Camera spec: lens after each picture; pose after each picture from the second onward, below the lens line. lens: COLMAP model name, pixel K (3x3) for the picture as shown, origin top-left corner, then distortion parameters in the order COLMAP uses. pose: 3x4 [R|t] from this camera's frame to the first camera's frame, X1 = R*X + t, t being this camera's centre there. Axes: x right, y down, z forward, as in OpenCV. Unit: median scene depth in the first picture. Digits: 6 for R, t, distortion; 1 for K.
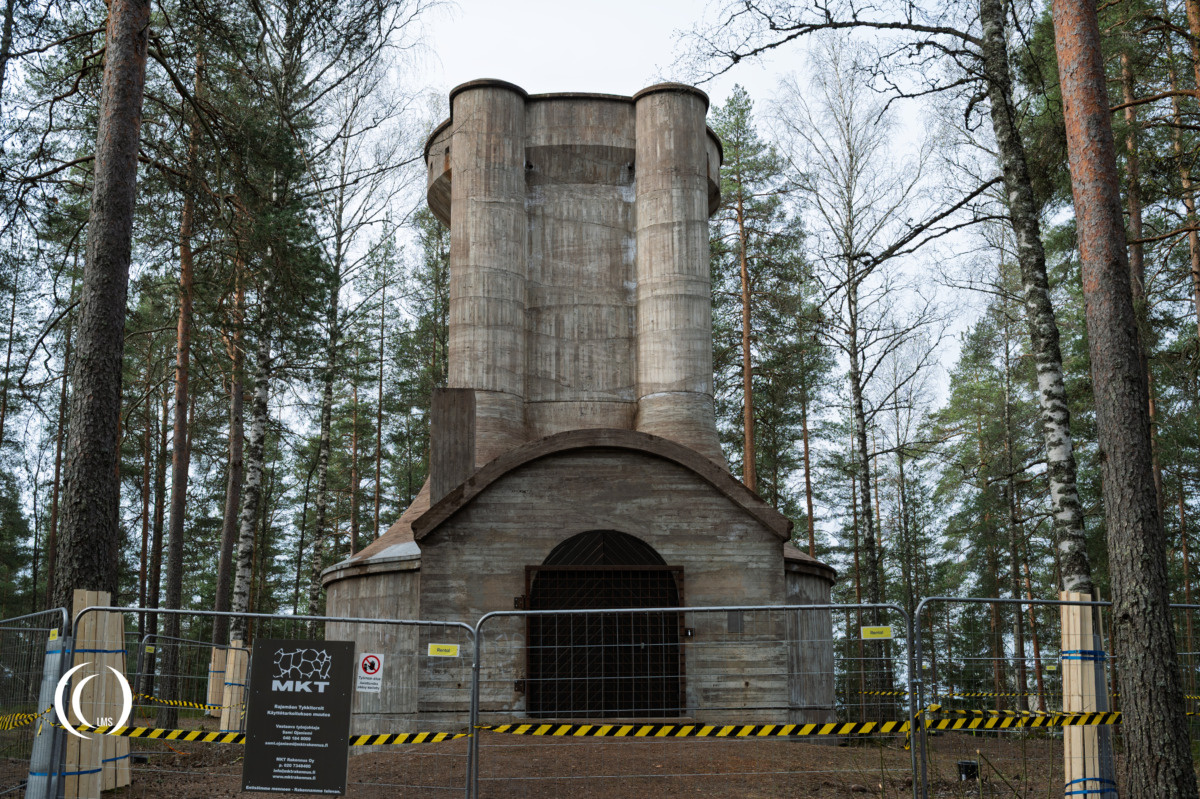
lens RADIAL K [[1247.8, 0, 600.0], [0, 1247.8, 399.5], [0, 0, 1]] dist [0.022078, 0.003068]
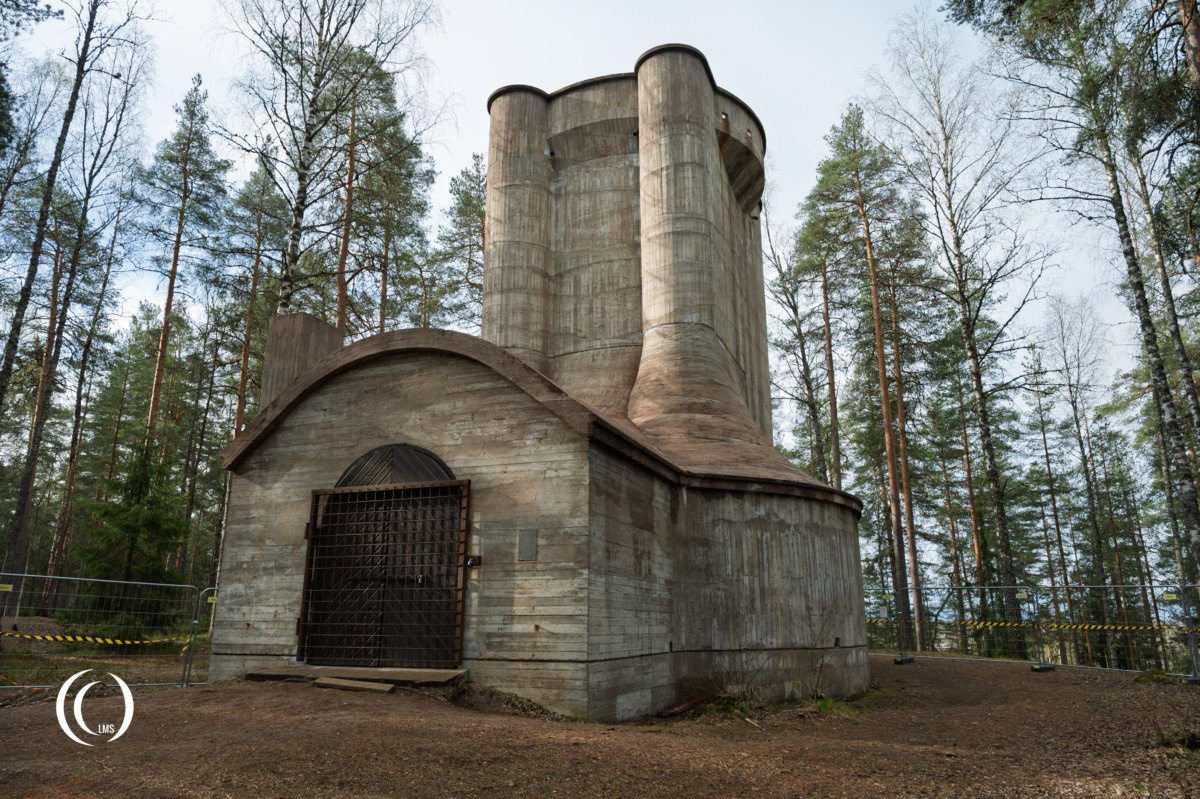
lens RADIAL K [[757.5, 0, 600.0], [0, 757.5, 399.5], [0, 0, 1]] dist [-0.002523, 0.001659]
pose [[0.914600, -0.104587, -0.390601, 0.236419], [0.089944, 0.994391, -0.055650, 0.080221], [0.394230, 0.015765, 0.918877, 0.398499]]
